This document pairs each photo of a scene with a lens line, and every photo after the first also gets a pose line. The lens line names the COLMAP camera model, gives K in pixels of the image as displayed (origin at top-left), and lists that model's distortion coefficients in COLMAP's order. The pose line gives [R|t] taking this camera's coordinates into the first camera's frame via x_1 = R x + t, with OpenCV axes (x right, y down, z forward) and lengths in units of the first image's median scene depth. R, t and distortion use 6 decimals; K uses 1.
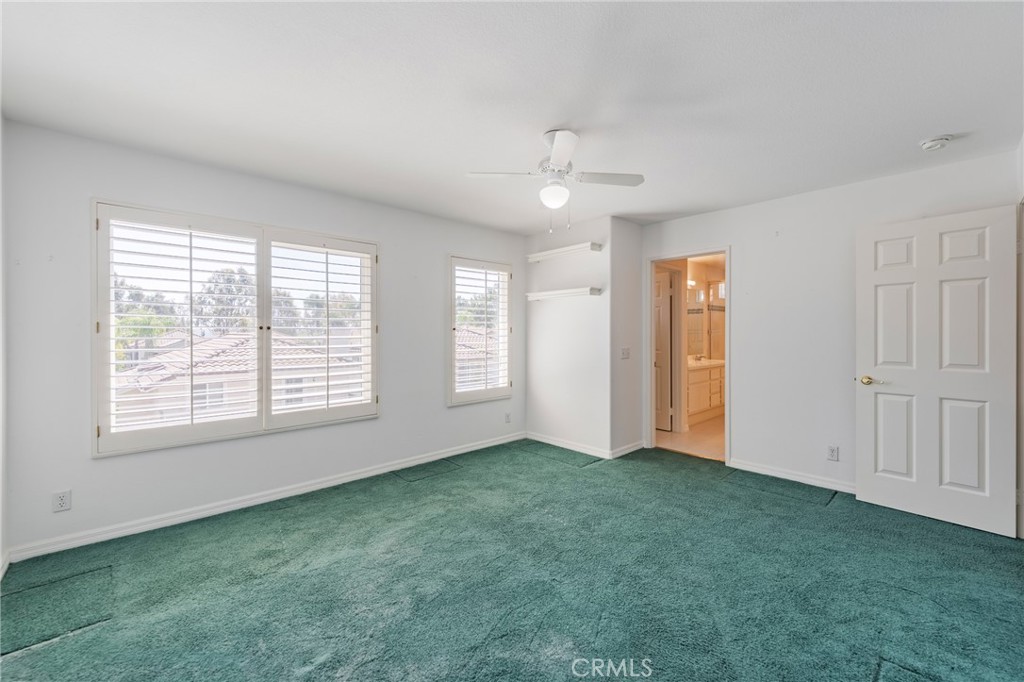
lens RADIAL K [[417.0, 0, 514.9], [0, 417.0, 336.6], [0, 0, 1]] dist [-0.001452, -0.000564]
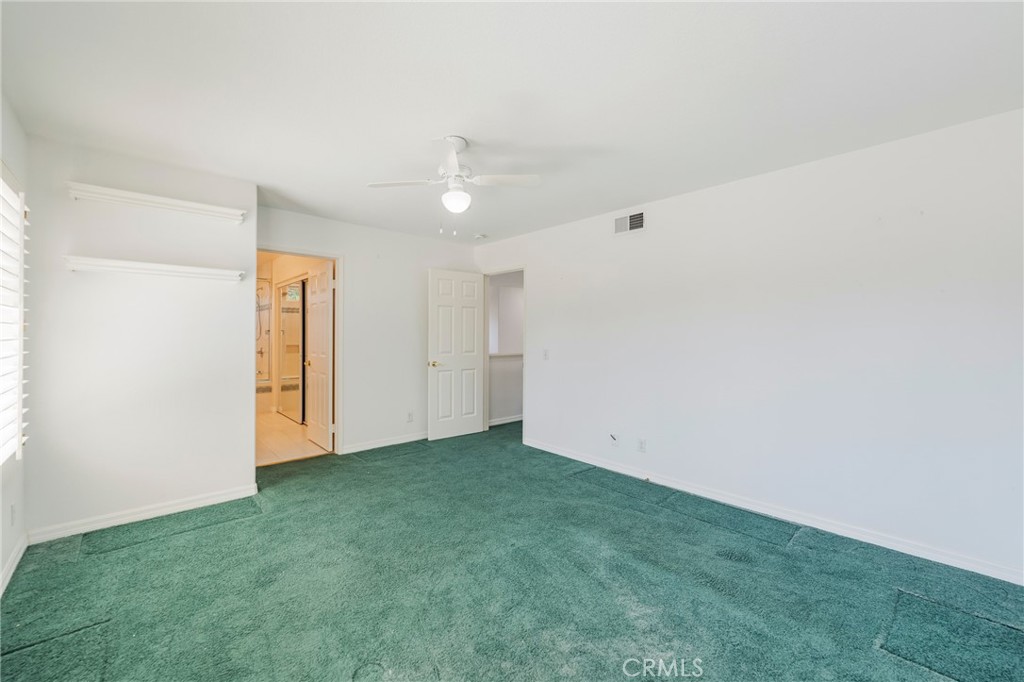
lens RADIAL K [[417.0, 0, 510.1], [0, 417.0, 335.8], [0, 0, 1]] dist [-0.001452, -0.000564]
pose [[-0.003345, -0.001413, 0.999993, -0.746315], [0.000654, 0.999999, 0.001415, -0.005826], [-0.999994, 0.000659, -0.003344, 0.698933]]
